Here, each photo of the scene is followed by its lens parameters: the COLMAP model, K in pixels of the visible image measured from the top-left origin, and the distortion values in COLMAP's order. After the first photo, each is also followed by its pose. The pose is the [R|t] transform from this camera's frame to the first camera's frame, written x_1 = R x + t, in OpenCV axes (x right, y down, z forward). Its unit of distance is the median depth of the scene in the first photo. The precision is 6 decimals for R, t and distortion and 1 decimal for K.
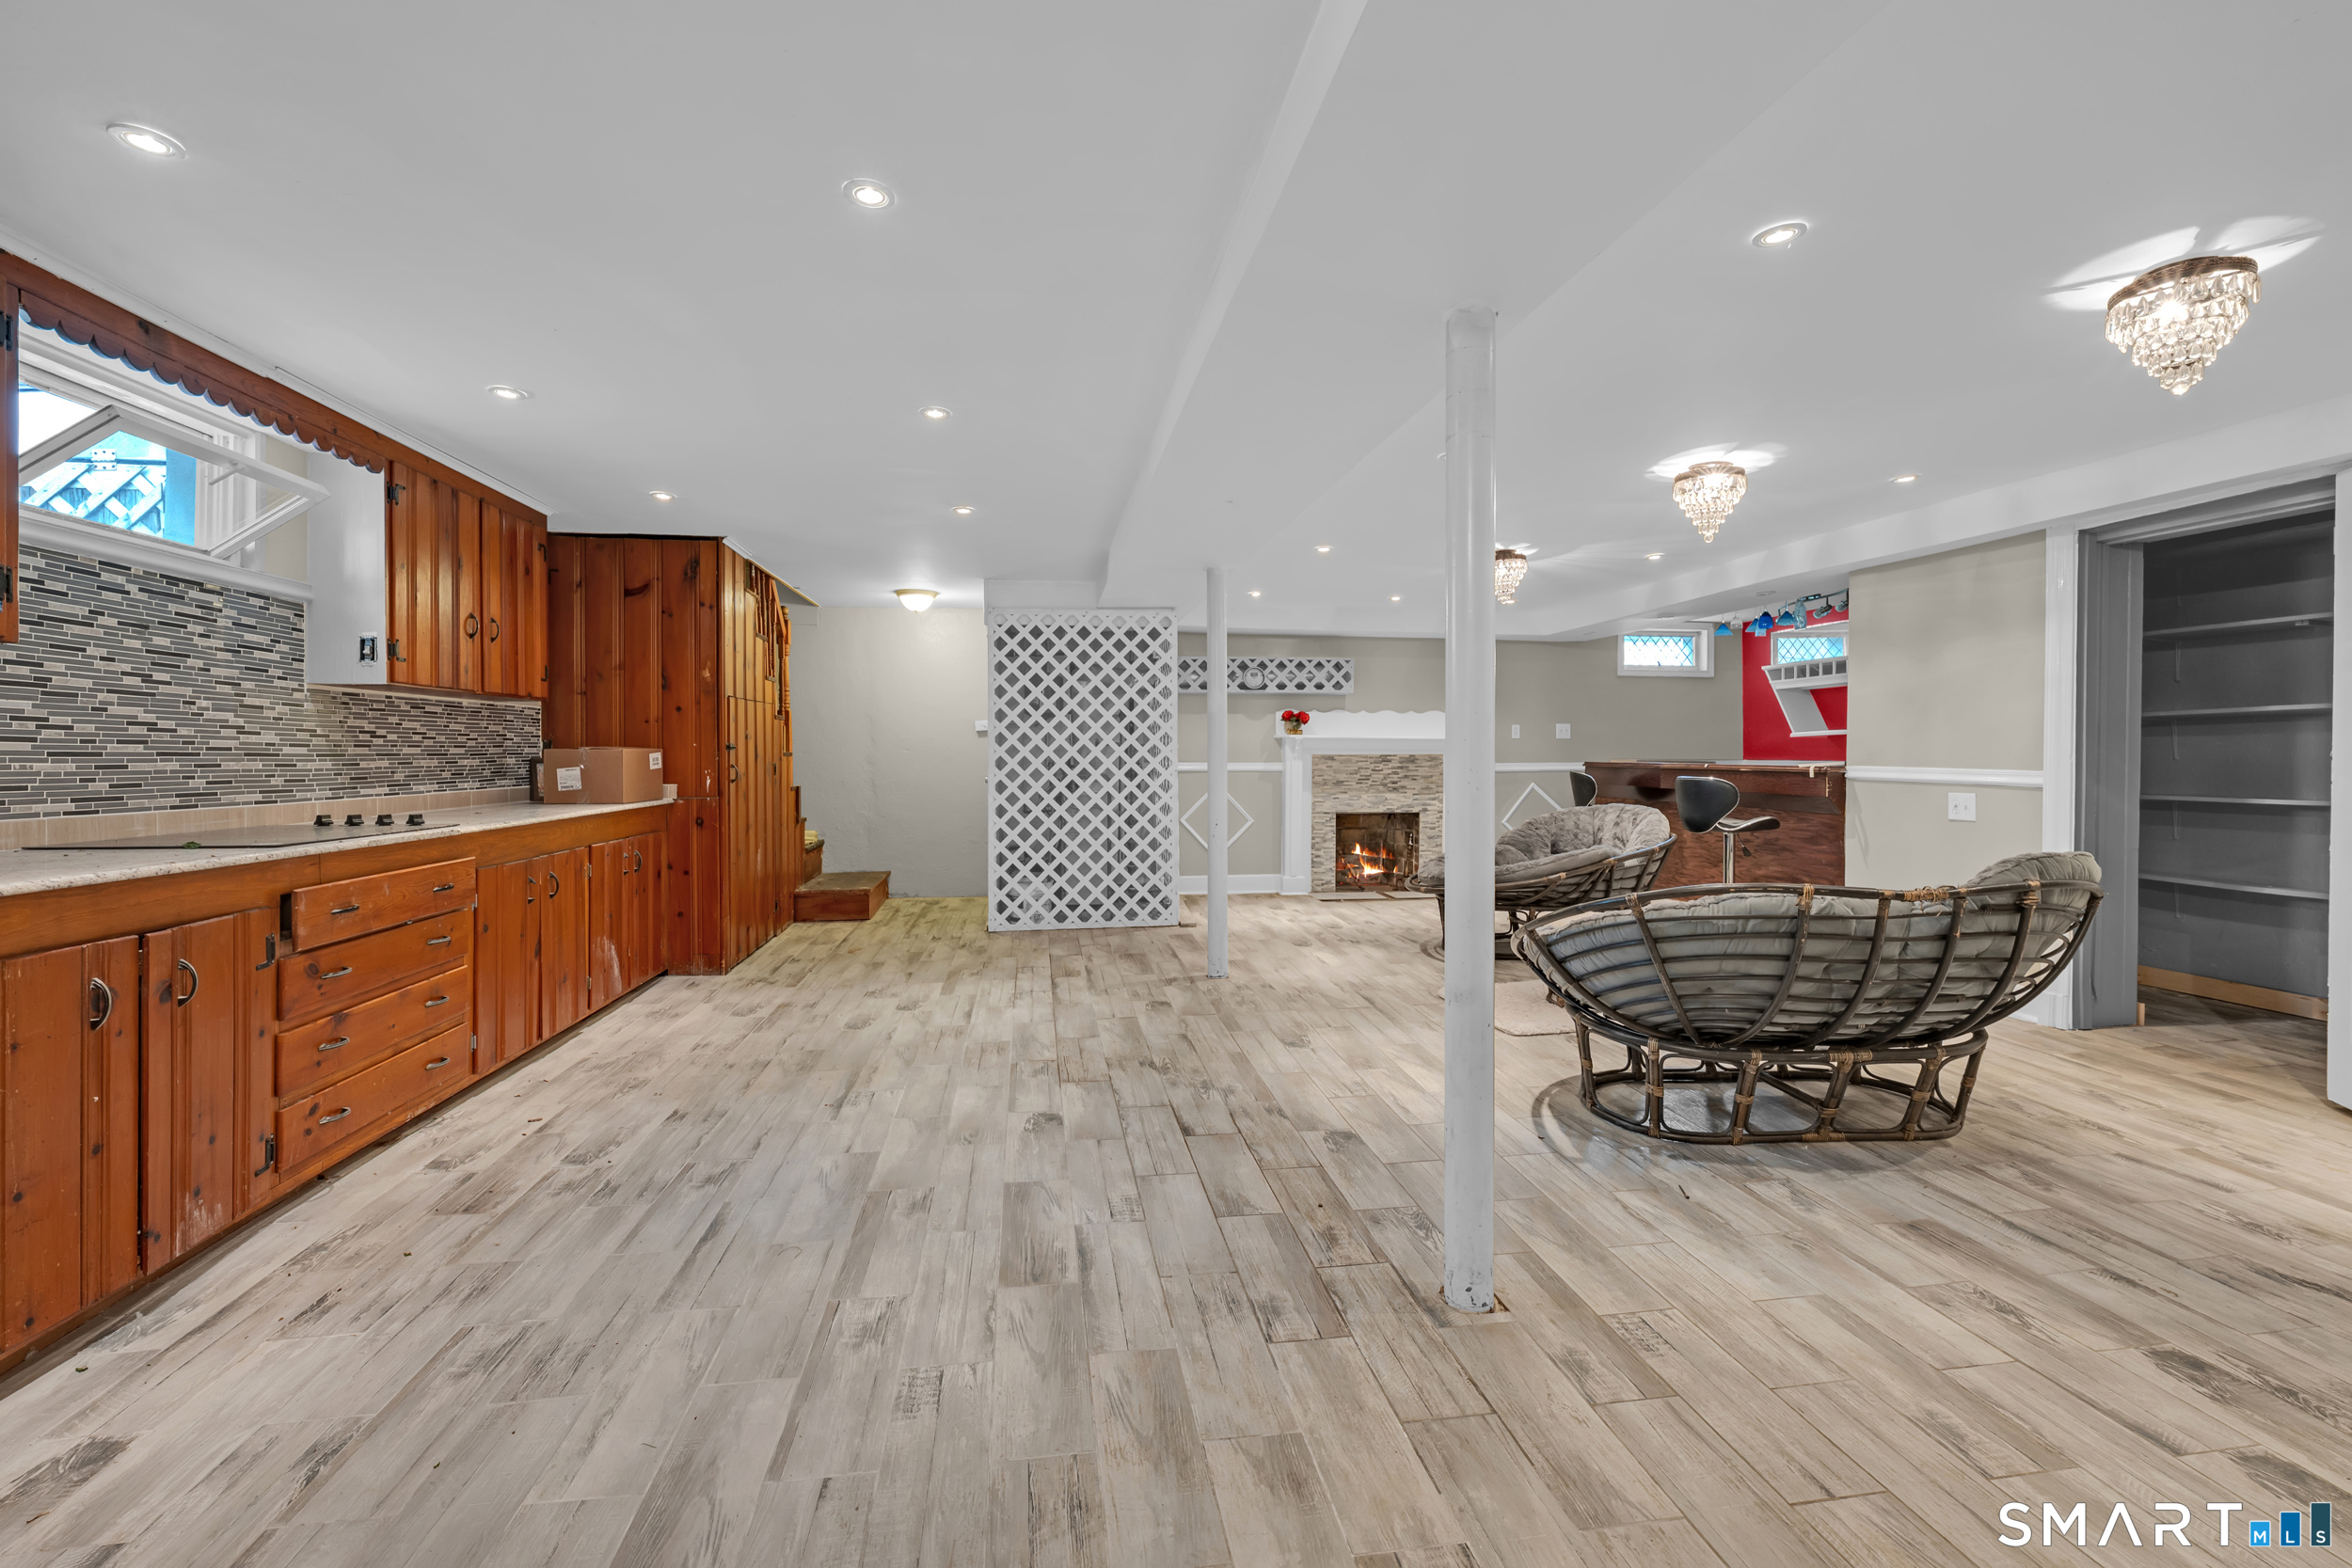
lens RADIAL K [[933.8, 0, 1176.0], [0, 933.8, 784.0], [0, 0, 1]] dist [-0.000586, 0.000148]
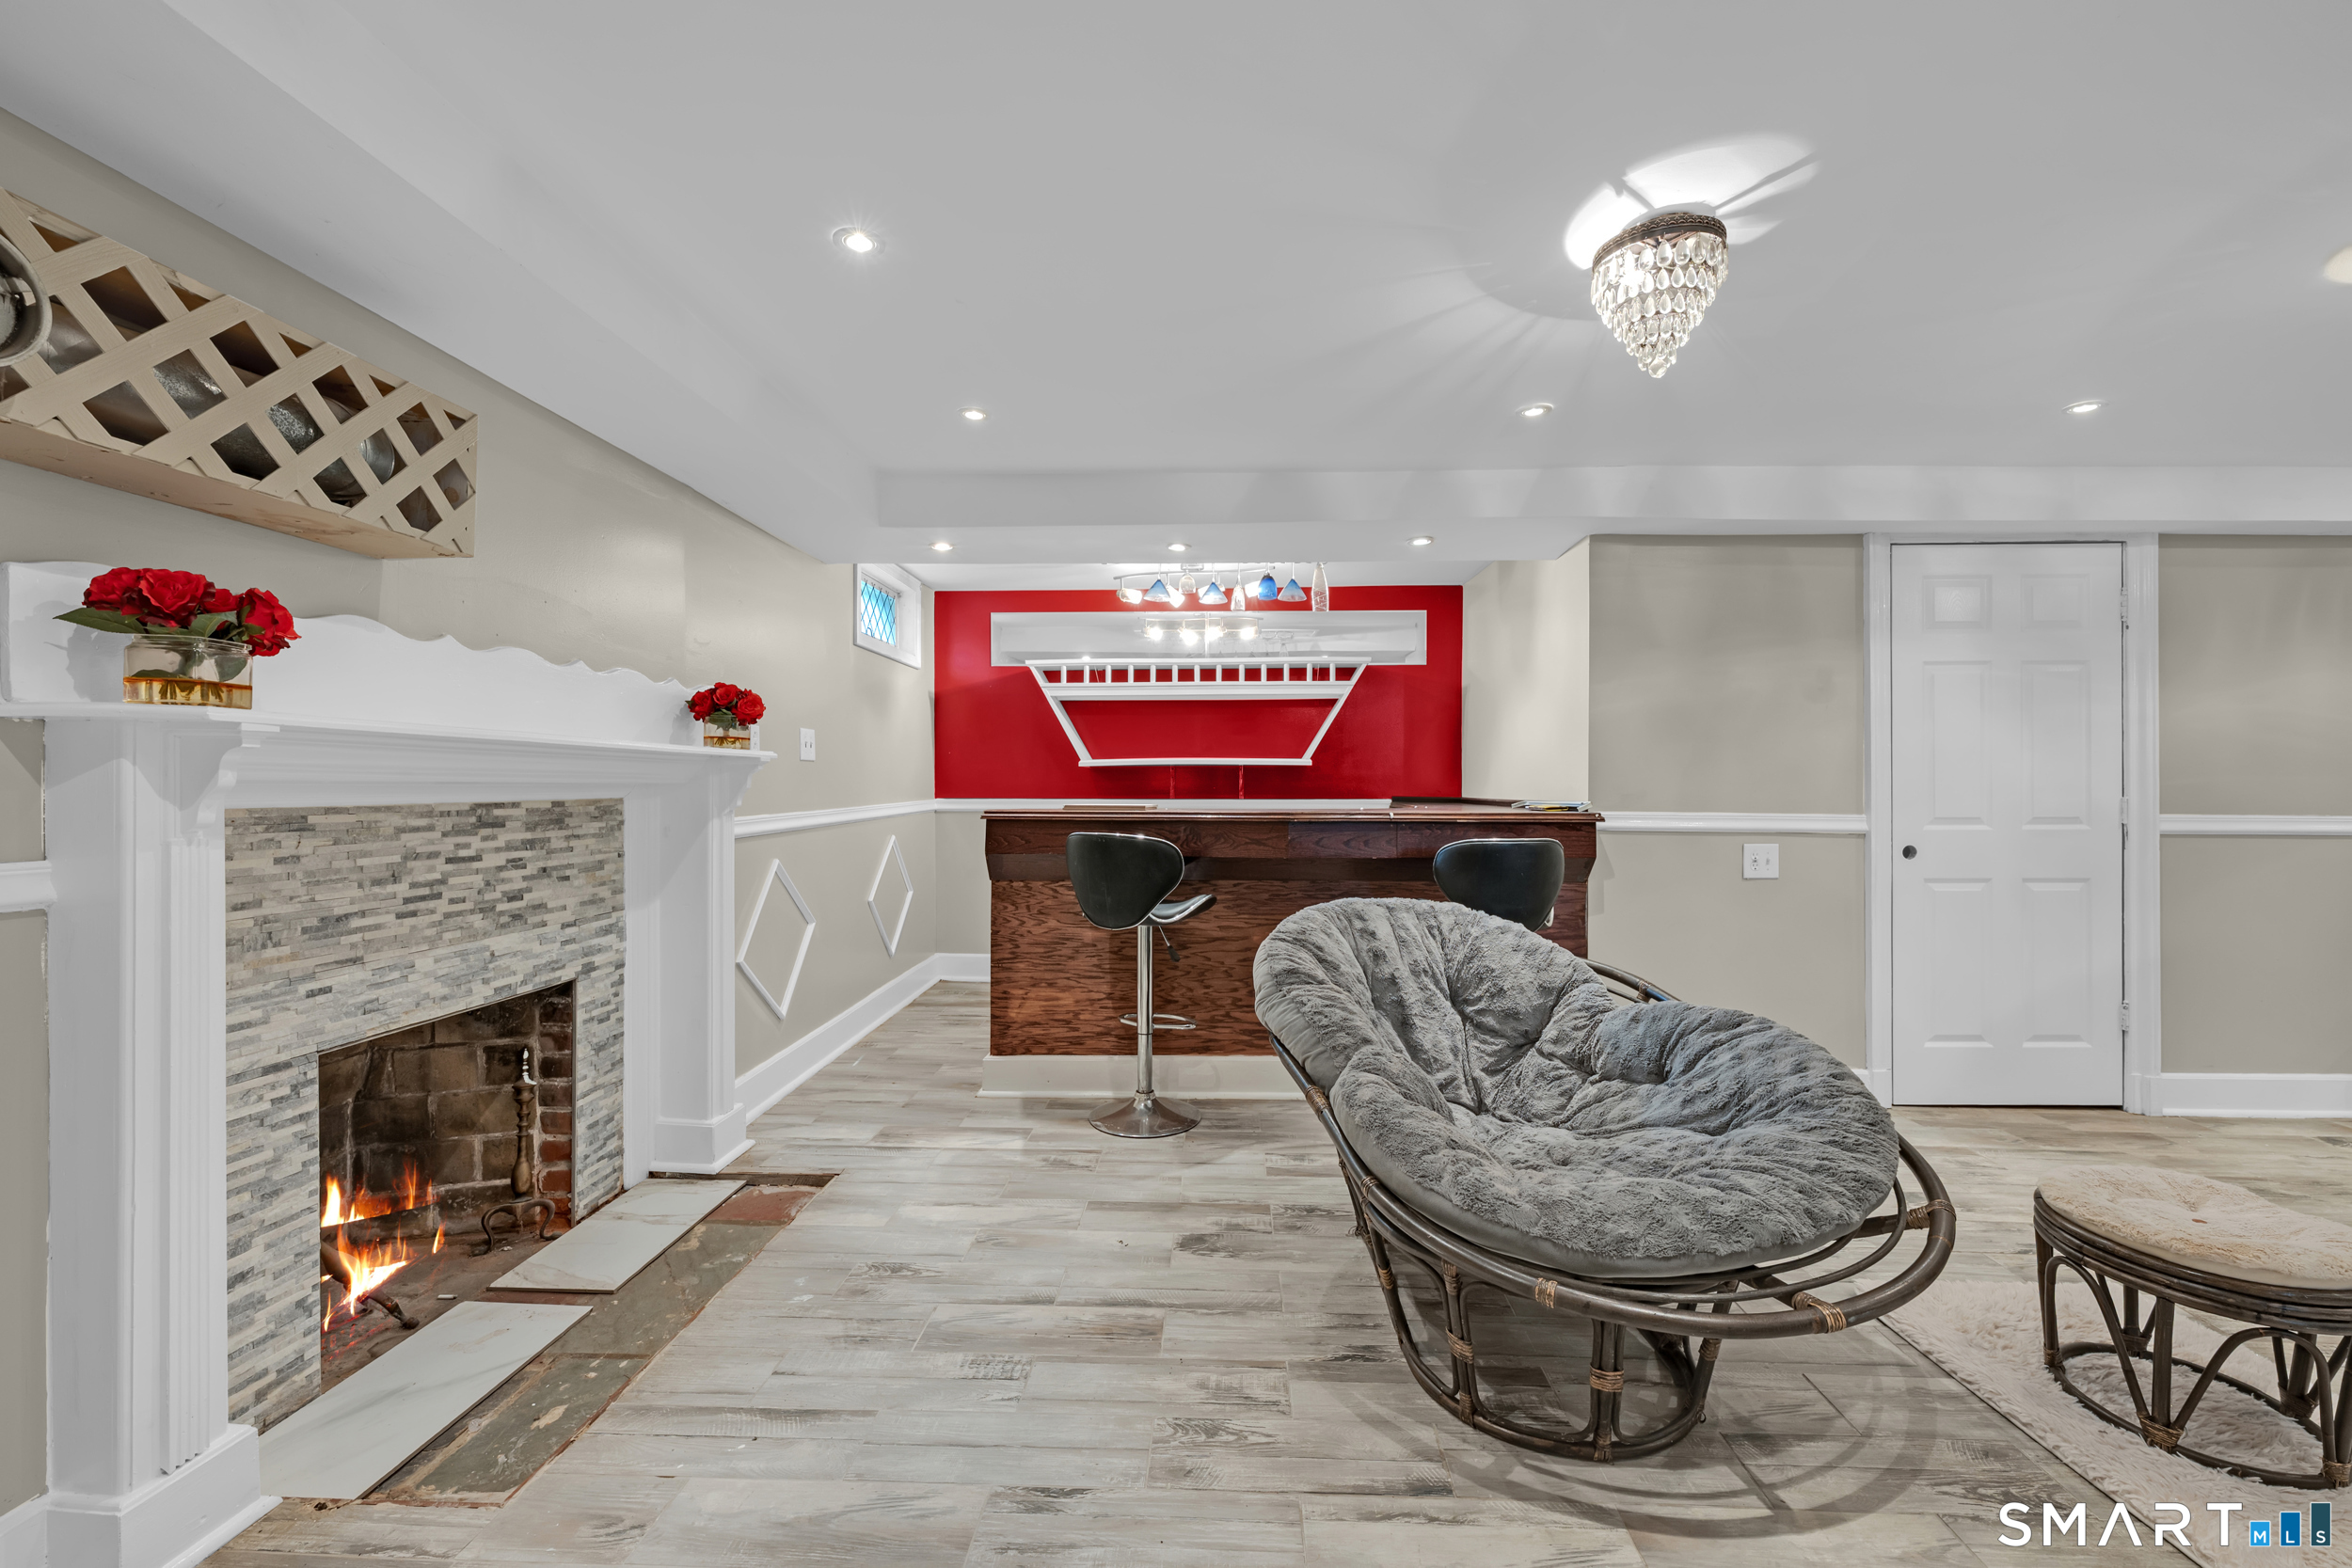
lens RADIAL K [[933.8, 0, 1176.0], [0, 933.8, 784.0], [0, 0, 1]] dist [-0.000586, 0.000148]
pose [[0.188963, -0.000297, 0.981984, -0.018466], [0.031283, 0.999494, -0.005717, -0.029650], [-0.981486, 0.031800, 0.188876, 0.759423]]
